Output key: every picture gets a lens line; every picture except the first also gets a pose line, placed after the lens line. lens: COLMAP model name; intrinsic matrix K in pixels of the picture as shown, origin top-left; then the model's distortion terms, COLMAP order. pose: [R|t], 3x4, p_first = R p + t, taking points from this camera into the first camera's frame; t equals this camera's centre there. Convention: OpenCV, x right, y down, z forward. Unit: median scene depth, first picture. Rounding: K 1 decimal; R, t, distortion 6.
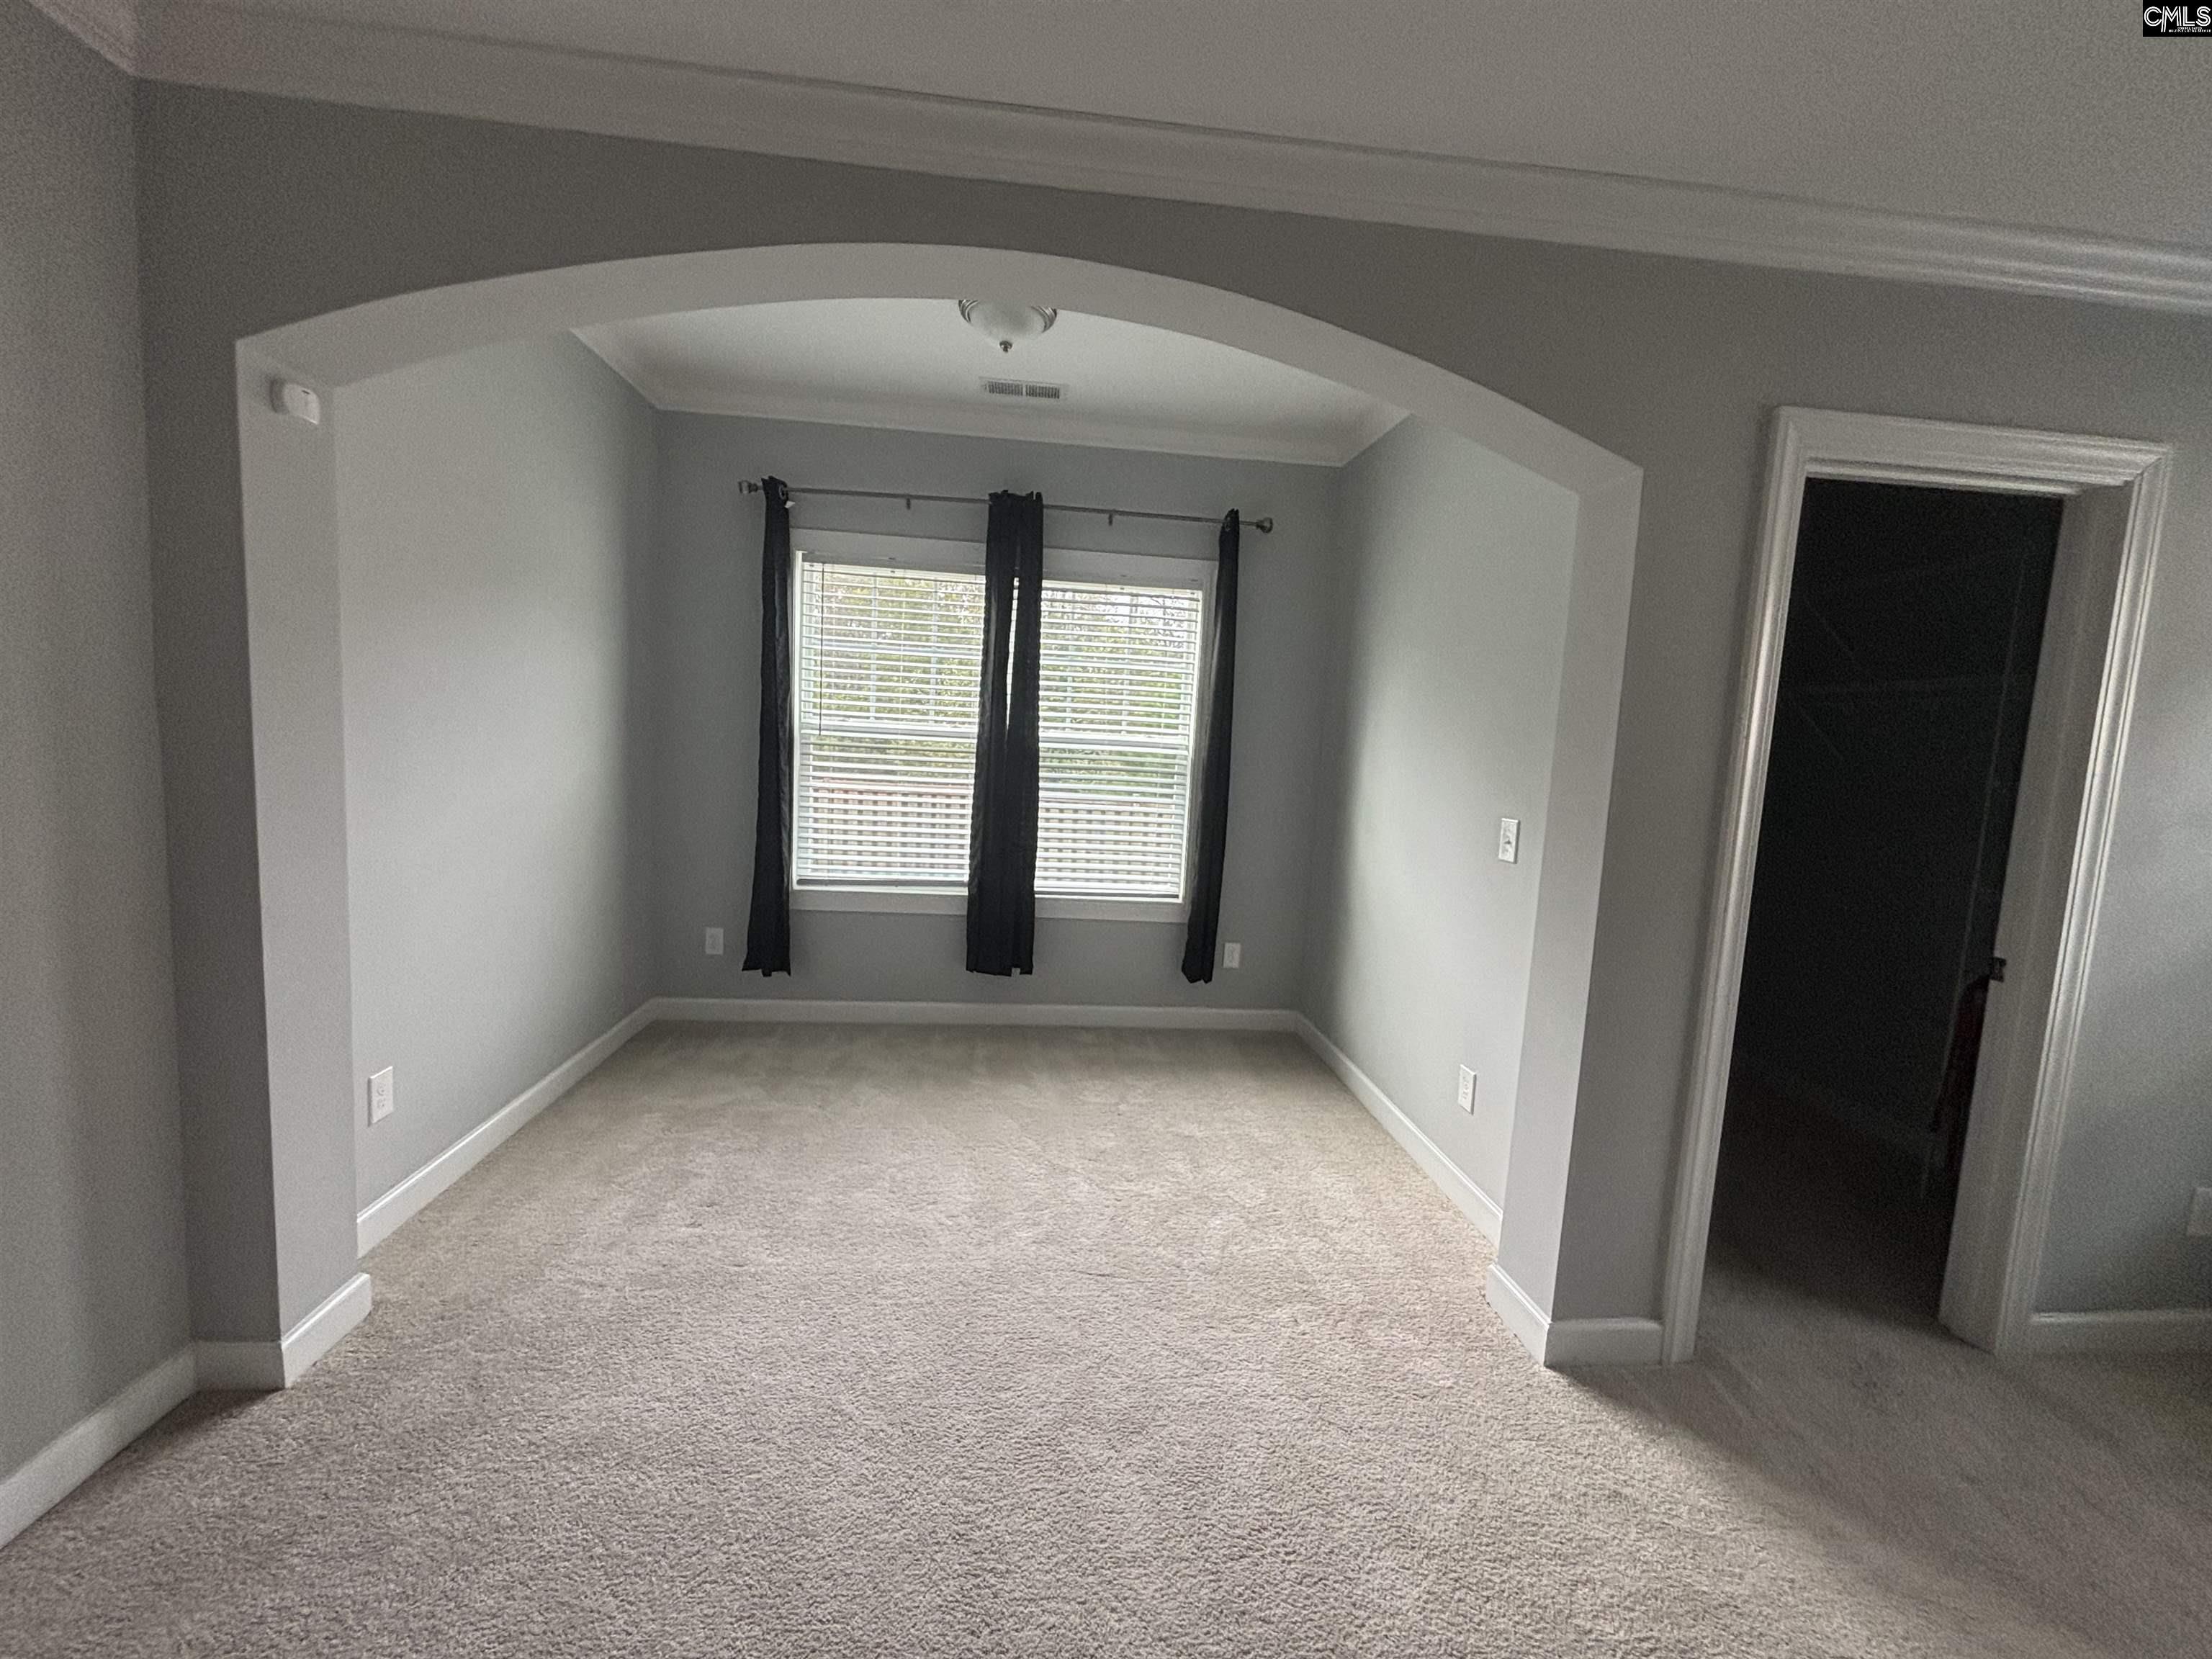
lens RADIAL K [[889.6, 0, 1102.9], [0, 889.6, 814.3], [0, 0, 1]] dist [-0.010963, 0.000084]
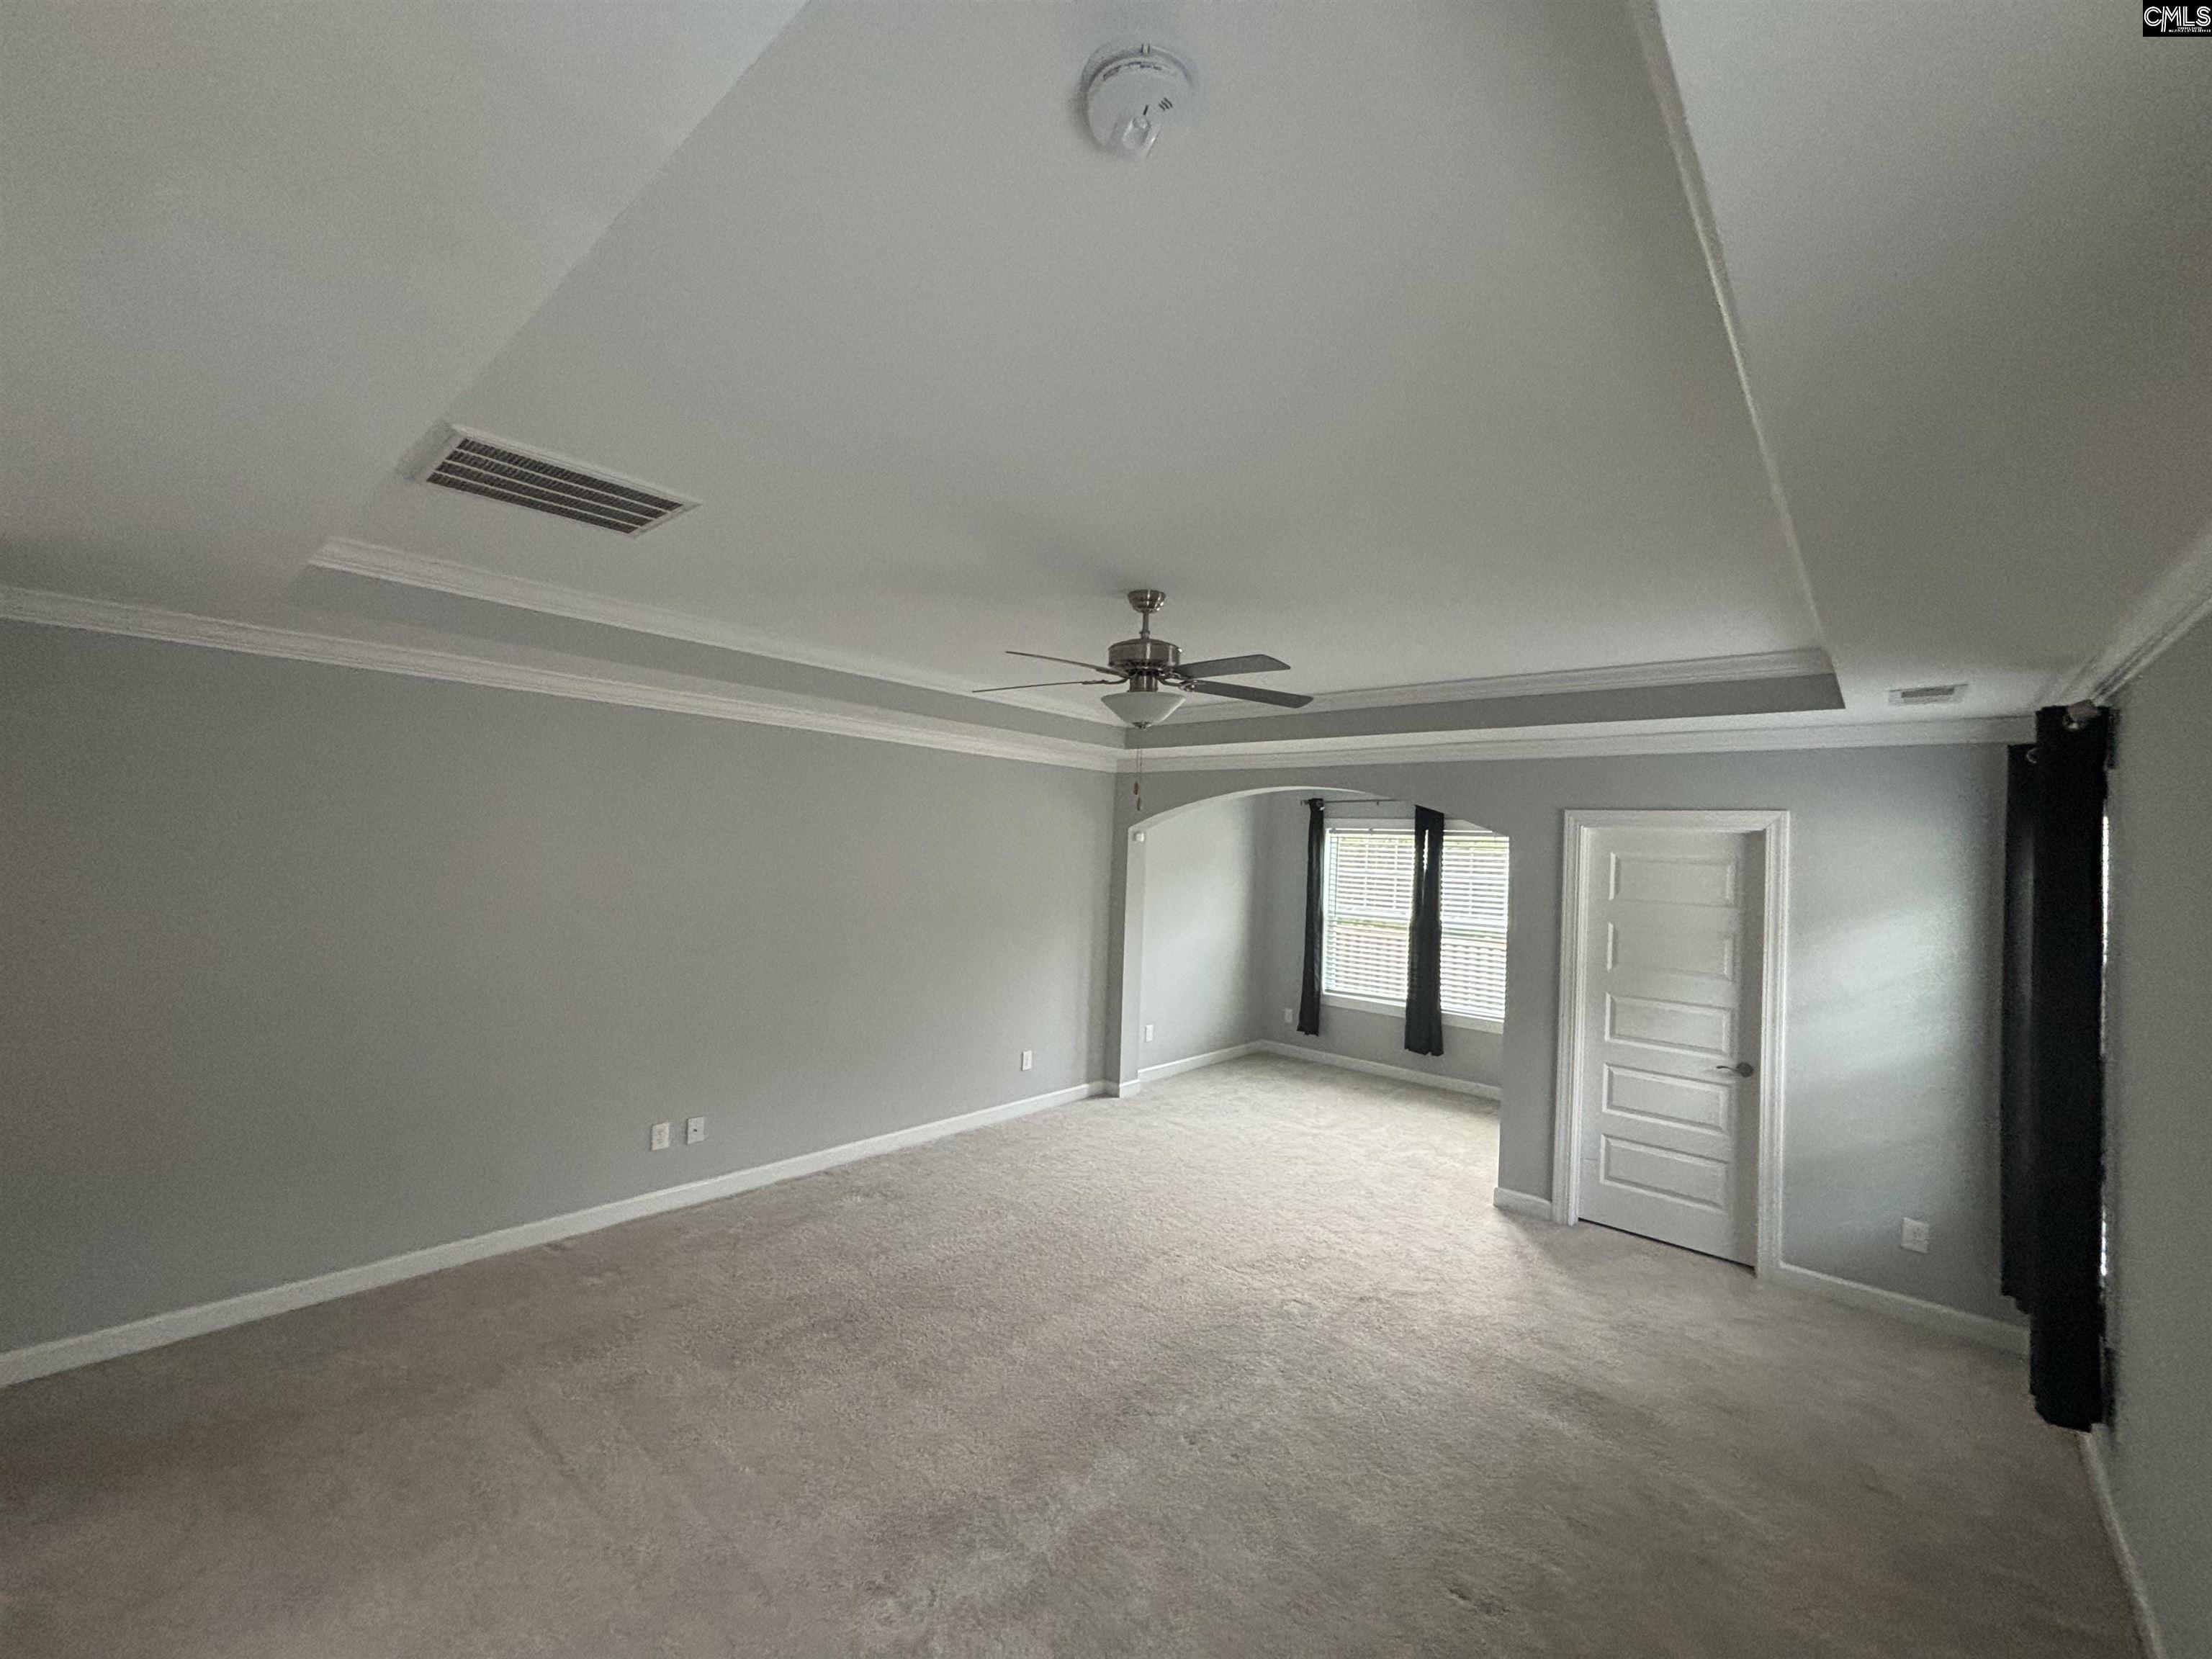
lens RADIAL K [[889.6, 0, 1102.9], [0, 889.6, 814.3], [0, 0, 1]] dist [-0.010963, 0.000084]
pose [[0.684286, -0.052741, -0.727304, 0.812729], [-0.070029, 0.988018, -0.137534, -0.006759], [0.725843, 0.145045, 0.672394, -0.785301]]
